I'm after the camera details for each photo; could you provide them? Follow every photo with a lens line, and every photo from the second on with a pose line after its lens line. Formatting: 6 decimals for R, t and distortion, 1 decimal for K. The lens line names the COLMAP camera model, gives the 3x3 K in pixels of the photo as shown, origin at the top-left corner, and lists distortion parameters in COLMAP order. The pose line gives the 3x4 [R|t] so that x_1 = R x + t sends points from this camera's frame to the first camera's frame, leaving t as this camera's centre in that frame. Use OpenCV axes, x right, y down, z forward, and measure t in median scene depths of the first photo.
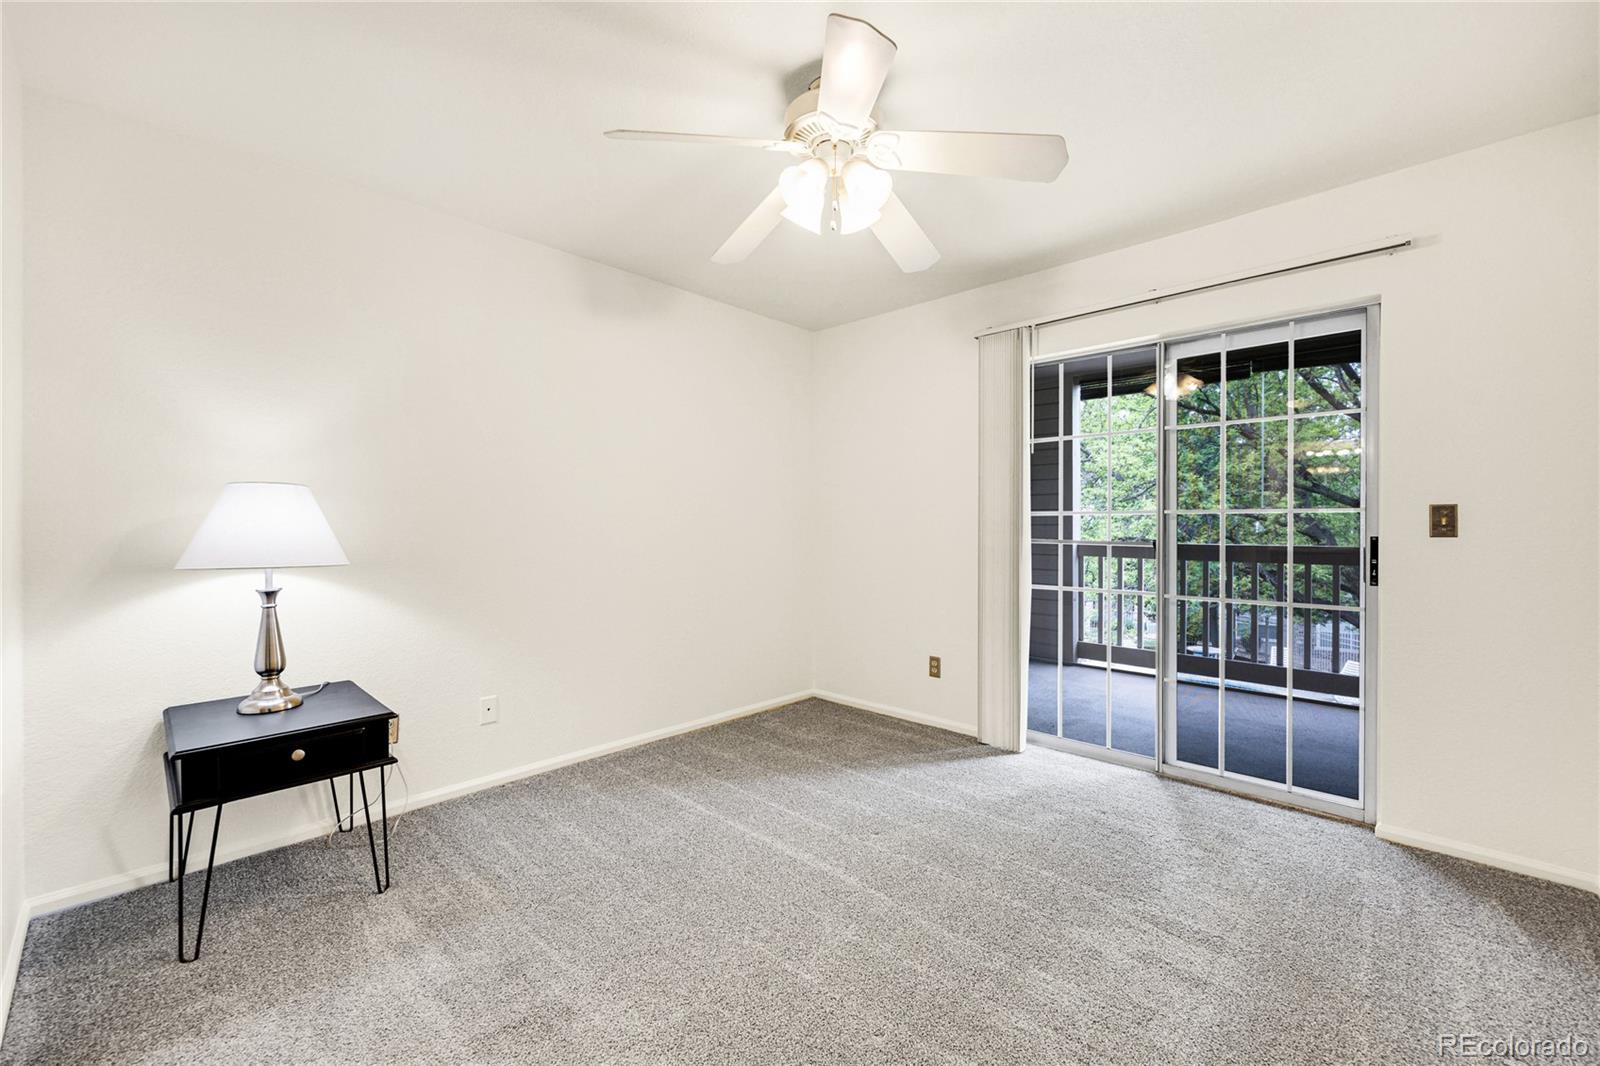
lens RADIAL K [[627.6, 0, 800.0], [0, 627.6, 533.0], [0, 0, 1]] dist [0.000764, -0.000269]
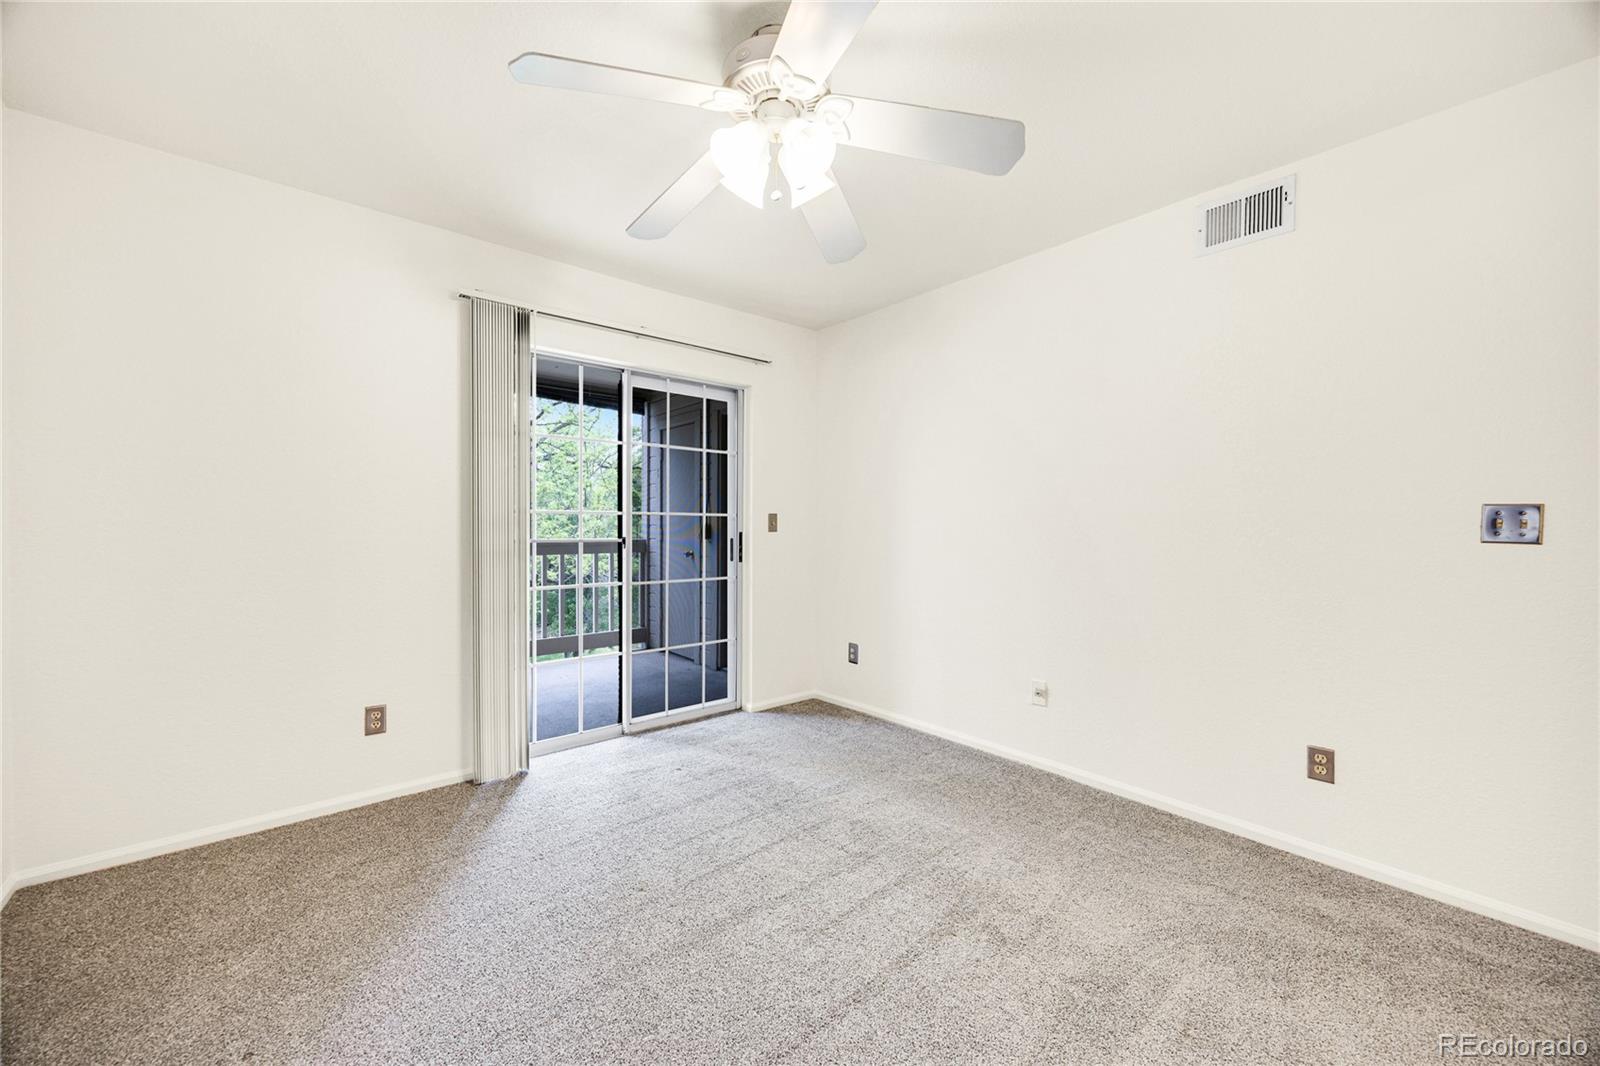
lens RADIAL K [[614.0, 0, 799.4], [0, 614.0, 528.1], [0, 0, 1]] dist [0.002390, 0.000023]
pose [[0.121294, -0.015575, 0.992494, -0.590279], [0.002556, 0.999878, 0.015379, -0.025243], [-0.992613, 0.000671, 0.121319, 0.592080]]
